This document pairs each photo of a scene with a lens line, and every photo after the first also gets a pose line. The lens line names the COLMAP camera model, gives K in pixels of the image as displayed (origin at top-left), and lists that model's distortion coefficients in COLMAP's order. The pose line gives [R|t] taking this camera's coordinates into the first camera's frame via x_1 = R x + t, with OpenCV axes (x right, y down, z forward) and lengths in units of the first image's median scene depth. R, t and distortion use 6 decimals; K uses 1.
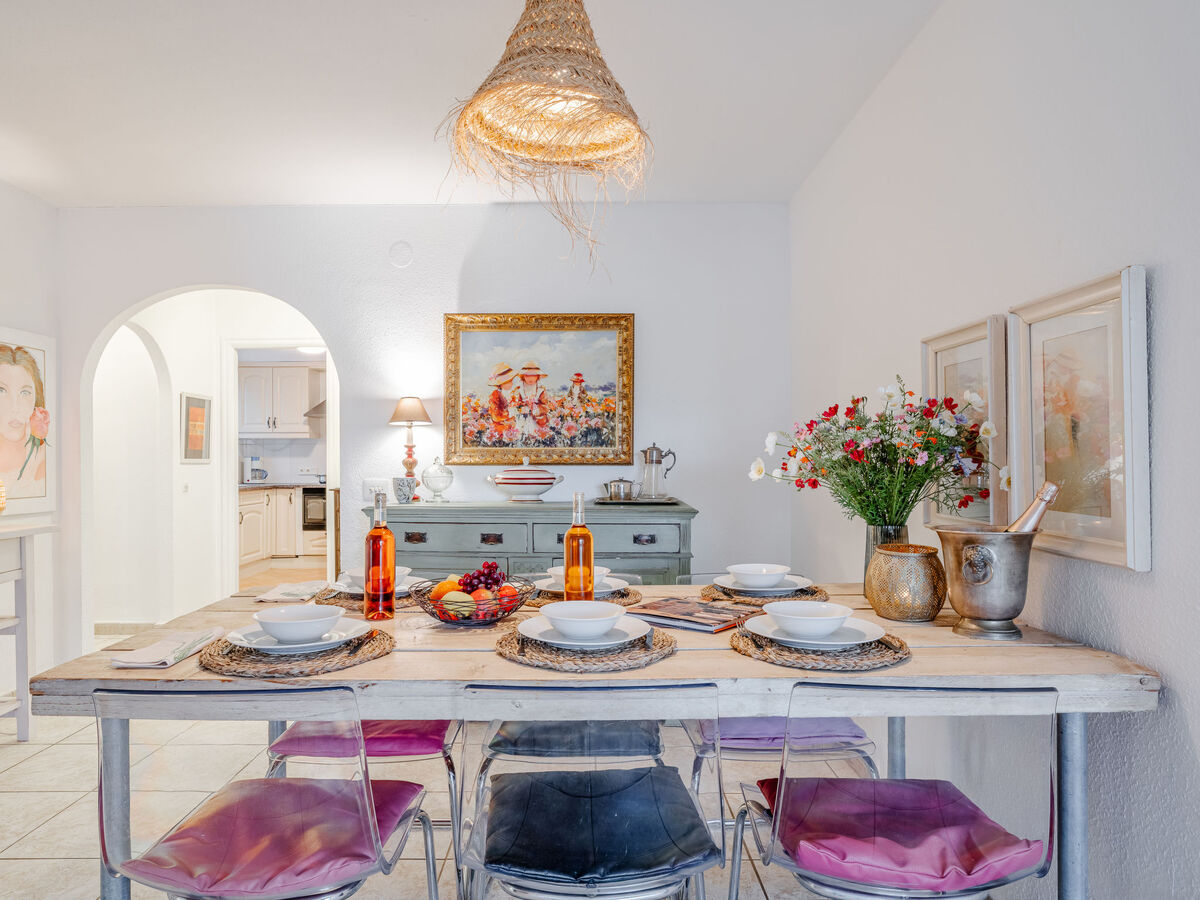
lens RADIAL K [[764.9, 0, 579.7], [0, 764.9, 464.3], [0, 0, 1]] dist [-0.014026, 0.012207]
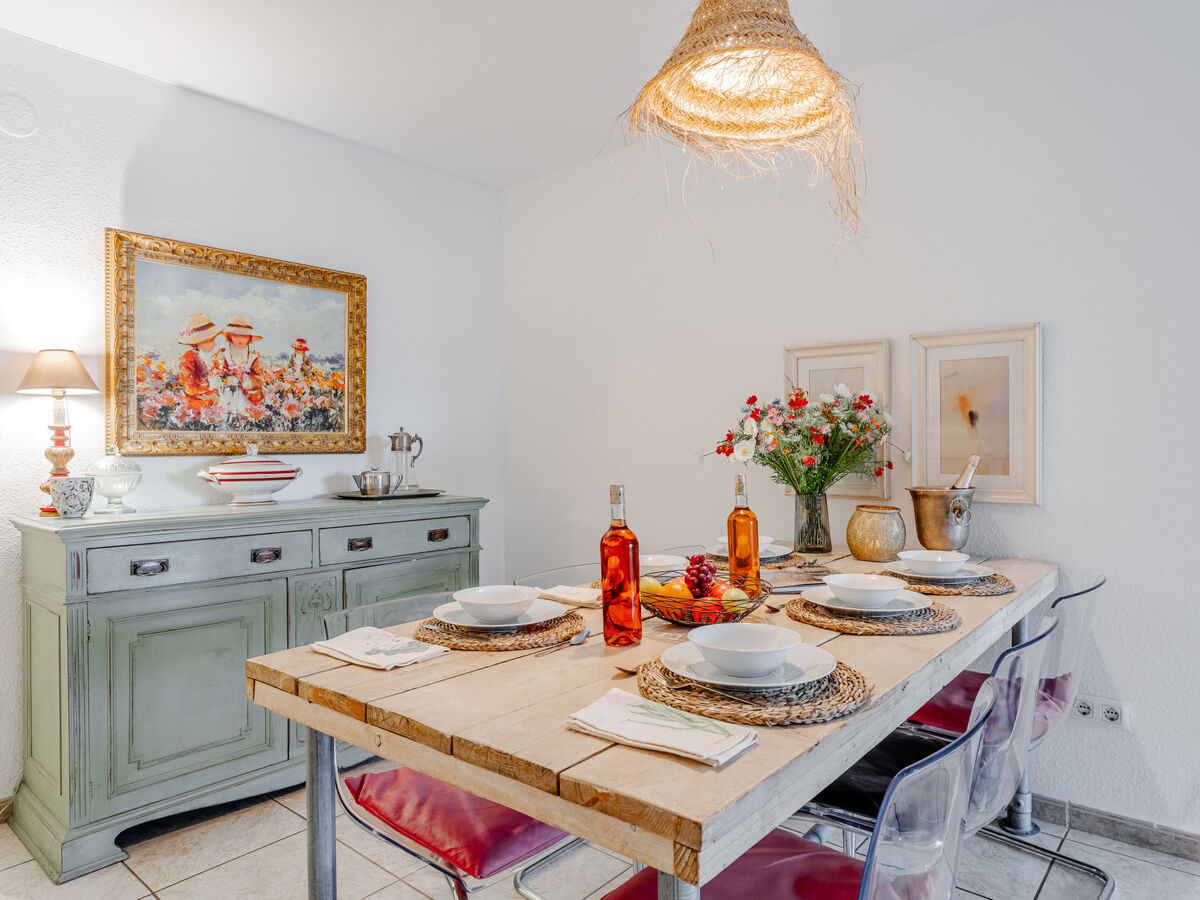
lens RADIAL K [[764.9, 0, 625.9], [0, 764.9, 453.9], [0, 0, 1]] dist [-0.014026, 0.012207]
pose [[0.626428, -0.014090, 0.779352, -0.412892], [0.014631, 0.999873, 0.006318, 0.000706], [-0.779342, 0.007445, 0.626554, 0.238780]]
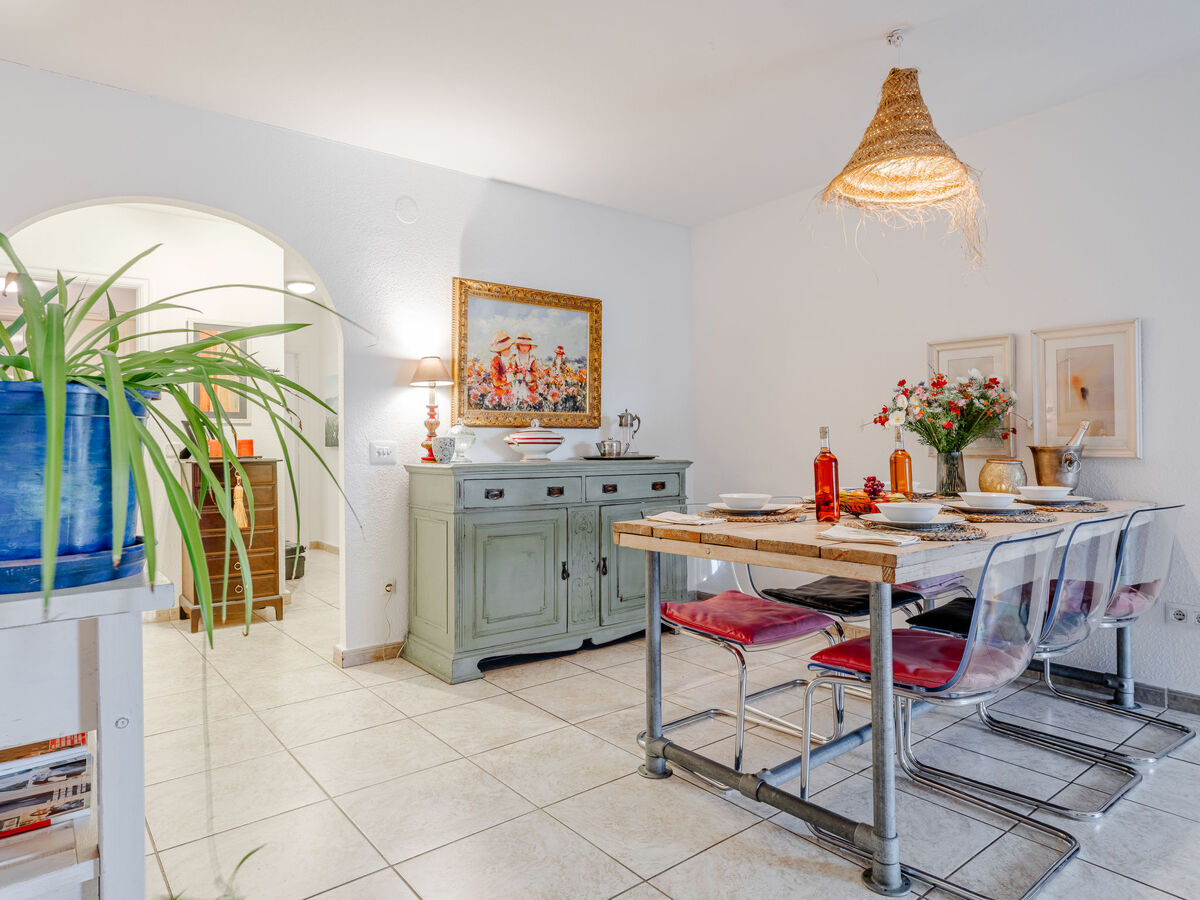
lens RADIAL K [[736.2, 0, 596.5], [0, 736.2, 439.4], [0, 0, 1]] dist [-0.008382, 0.007920]
pose [[0.776183, -0.000311, 0.630507, -0.645723], [0.012348, 0.999816, -0.014707, 0.034493], [-0.630386, 0.019201, 0.776044, 0.128611]]
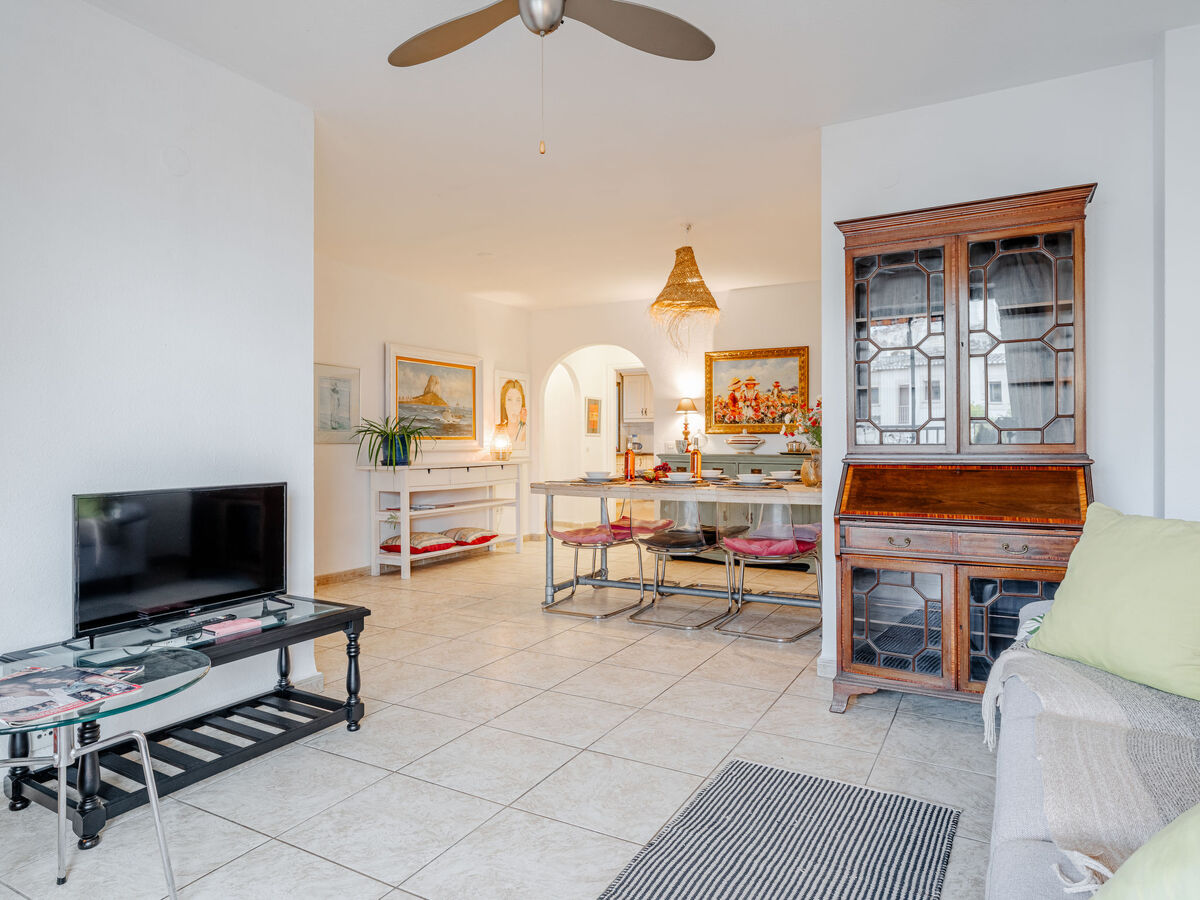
lens RADIAL K [[764.9, 0, 564.5], [0, 764.9, 441.7], [0, 0, 1]] dist [-0.014026, 0.012207]
pose [[0.857792, 0.000597, -0.513996, 0.487687], [-0.006109, 0.999941, -0.009033, 0.038893], [0.513960, 0.010888, 0.857745, -0.771917]]
